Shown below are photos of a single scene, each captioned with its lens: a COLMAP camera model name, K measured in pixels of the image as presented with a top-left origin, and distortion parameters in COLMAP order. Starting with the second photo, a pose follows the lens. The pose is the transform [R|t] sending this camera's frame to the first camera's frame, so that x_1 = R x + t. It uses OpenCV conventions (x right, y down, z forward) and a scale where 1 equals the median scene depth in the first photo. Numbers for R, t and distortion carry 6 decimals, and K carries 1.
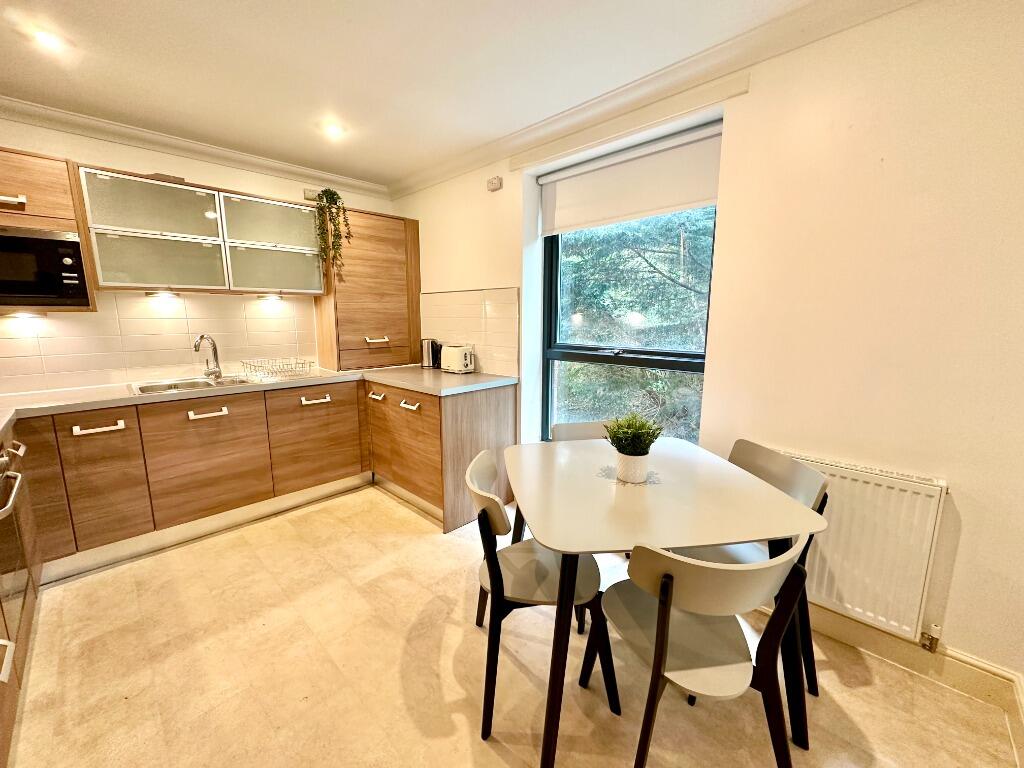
lens RADIAL K [[410.0, 0, 513.4], [0, 410.0, 382.1], [0, 0, 1]] dist [0.001839, -0.000211]
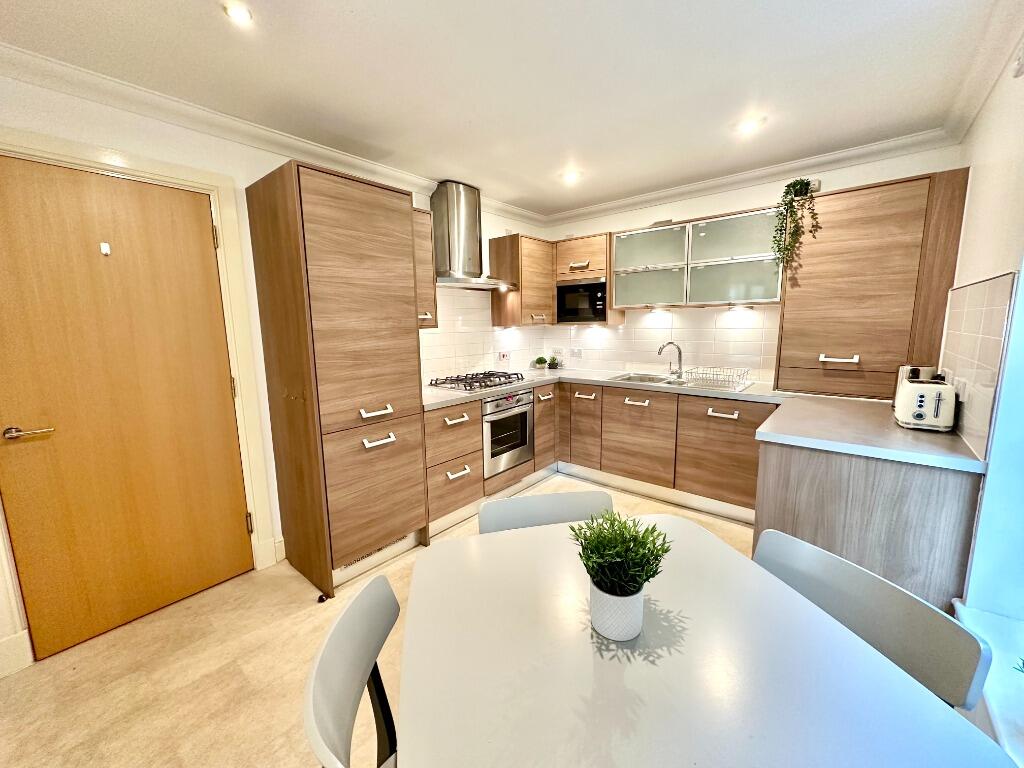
lens RADIAL K [[410.0, 0, 509.0], [0, 410.0, 382.3], [0, 0, 1]] dist [0.001839, -0.000211]
pose [[0.060979, 0.145945, -0.987412, 0.452452], [-0.144922, 0.980064, 0.135909, -0.091360], [0.987562, 0.134810, 0.080914, 0.422583]]
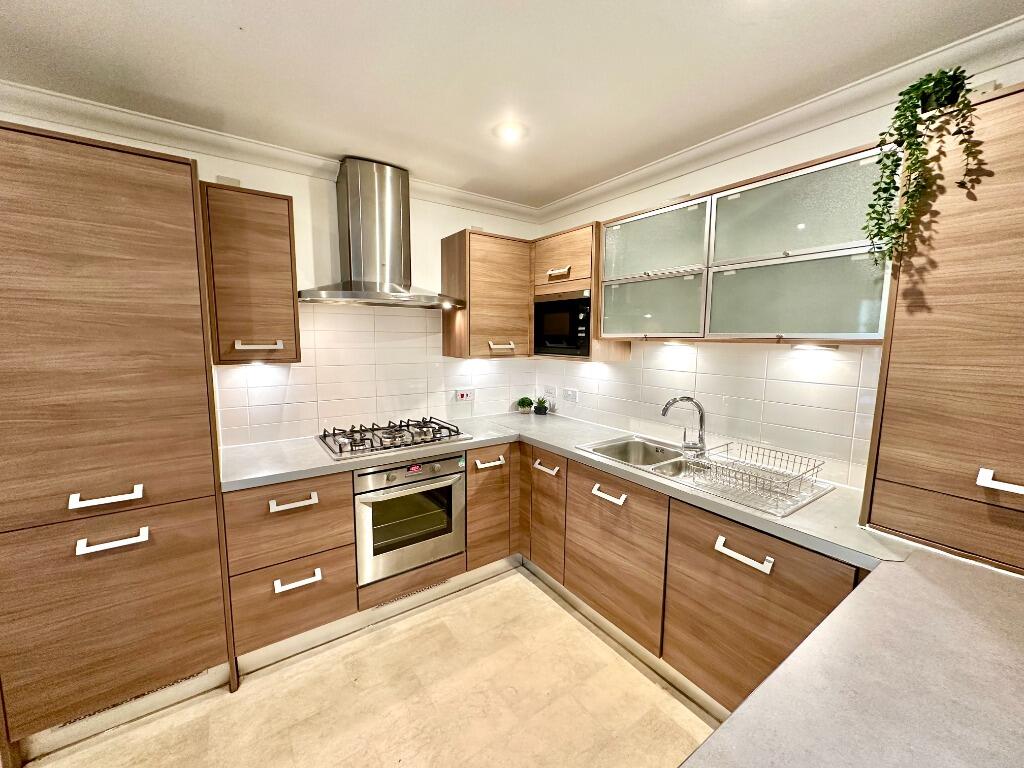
lens RADIAL K [[410.0, 0, 508.4], [0, 410.0, 381.9], [0, 0, 1]] dist [0.001839, -0.000211]
pose [[-0.194409, 0.112068, -0.974498, 0.037964], [-0.167808, 0.975008, 0.145604, -0.191736], [0.966460, 0.191836, -0.170744, 0.793018]]
